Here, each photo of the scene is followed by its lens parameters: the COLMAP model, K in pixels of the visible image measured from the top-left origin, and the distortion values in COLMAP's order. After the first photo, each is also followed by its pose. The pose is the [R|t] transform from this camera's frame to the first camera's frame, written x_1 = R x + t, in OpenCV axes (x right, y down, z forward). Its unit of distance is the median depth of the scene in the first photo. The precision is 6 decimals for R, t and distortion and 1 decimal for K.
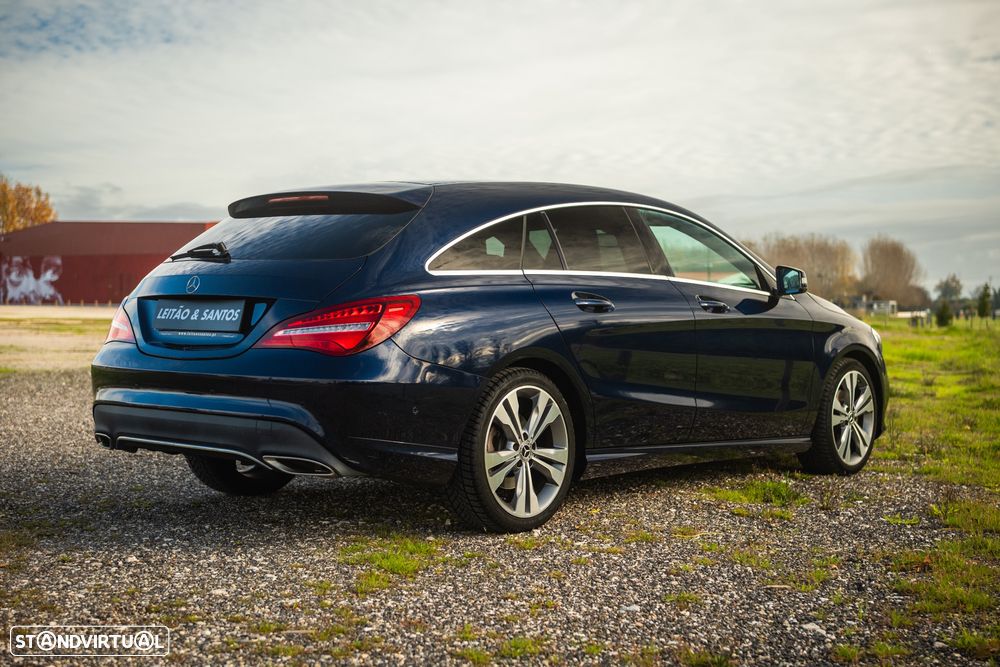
lens RADIAL K [[1378.2, 0, 500.0], [0, 1378.2, 333.5], [0, 0, 1]] dist [-0.020590, 0.074760]
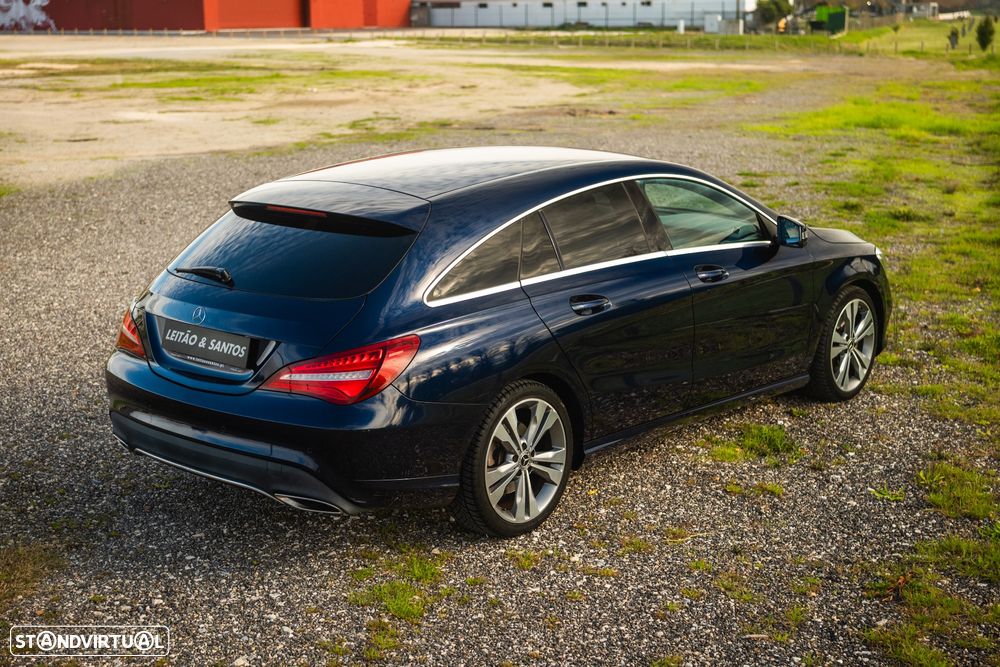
lens RADIAL K [[1422.3, 0, 500.0], [0, 1422.3, 333.5], [0, 0, 1]] dist [-0.007260, 0.054345]
pose [[0.999795, -0.013981, -0.014672, 0.016841], [0.016634, 0.979654, 0.200005, -0.224024], [0.011577, -0.200208, 0.979685, -0.039313]]
